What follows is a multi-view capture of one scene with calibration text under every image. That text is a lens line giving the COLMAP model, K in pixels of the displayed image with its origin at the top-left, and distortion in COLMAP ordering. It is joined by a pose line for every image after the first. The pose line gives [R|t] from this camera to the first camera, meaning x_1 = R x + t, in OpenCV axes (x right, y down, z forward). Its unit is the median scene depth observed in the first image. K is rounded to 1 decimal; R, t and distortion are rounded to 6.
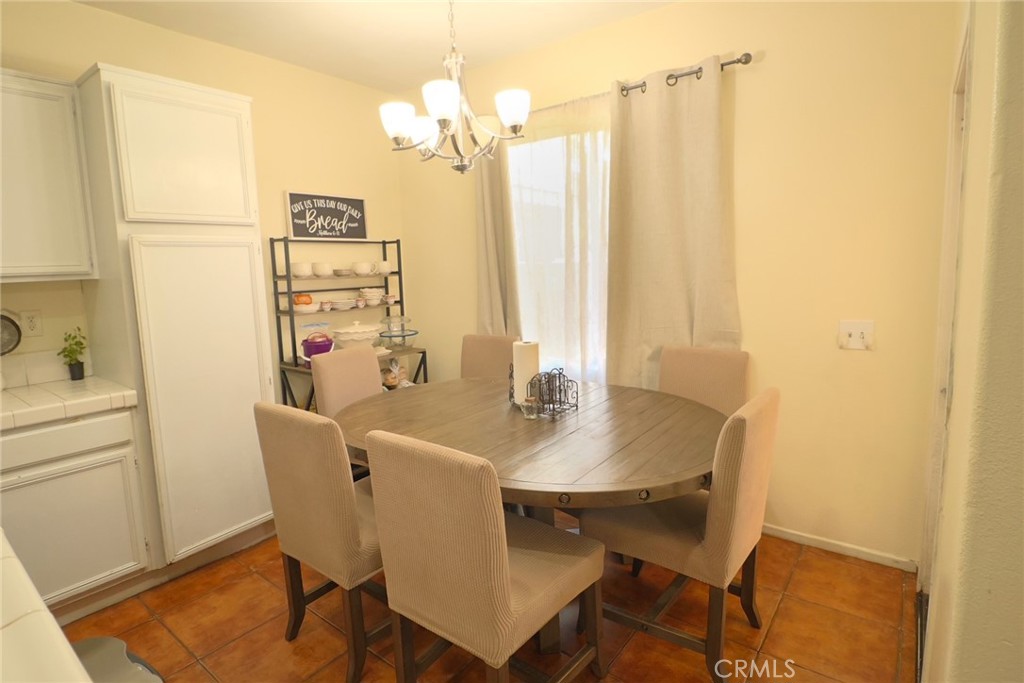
lens RADIAL K [[525.3, 0, 515.0], [0, 525.3, 331.4], [0, 0, 1]] dist [0.000312, -0.016511]
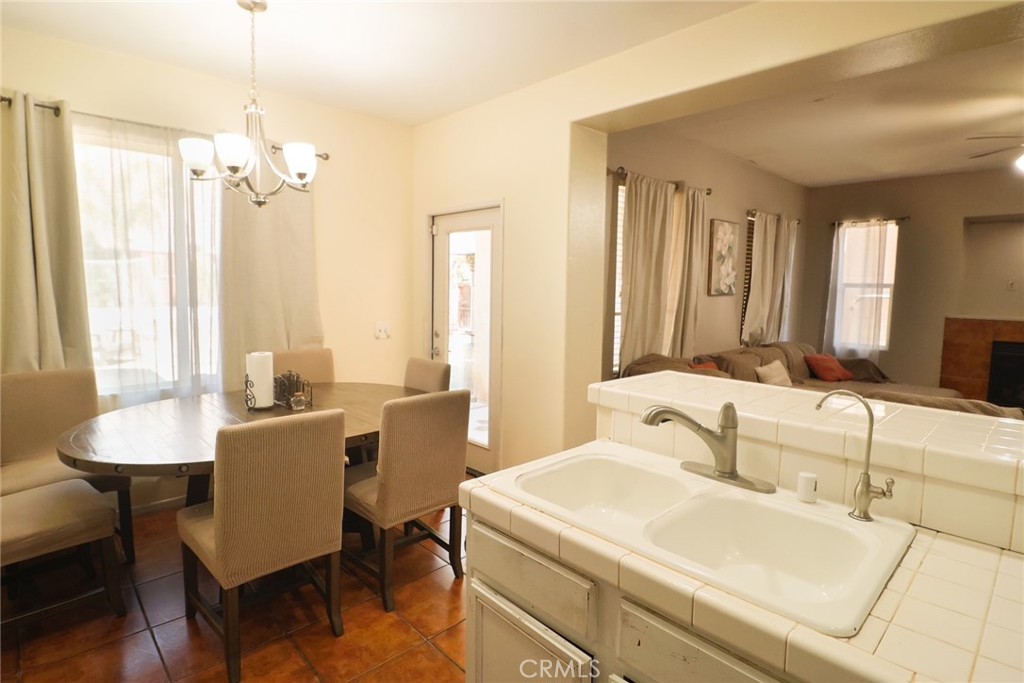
lens RADIAL K [[525.3, 0, 515.0], [0, 525.3, 331.4], [0, 0, 1]] dist [0.000312, -0.016511]
pose [[0.159172, -0.056639, 0.985625, -1.030121], [0.105496, 0.993612, 0.040061, -0.013714], [-0.981598, 0.097603, 0.164131, 0.249522]]
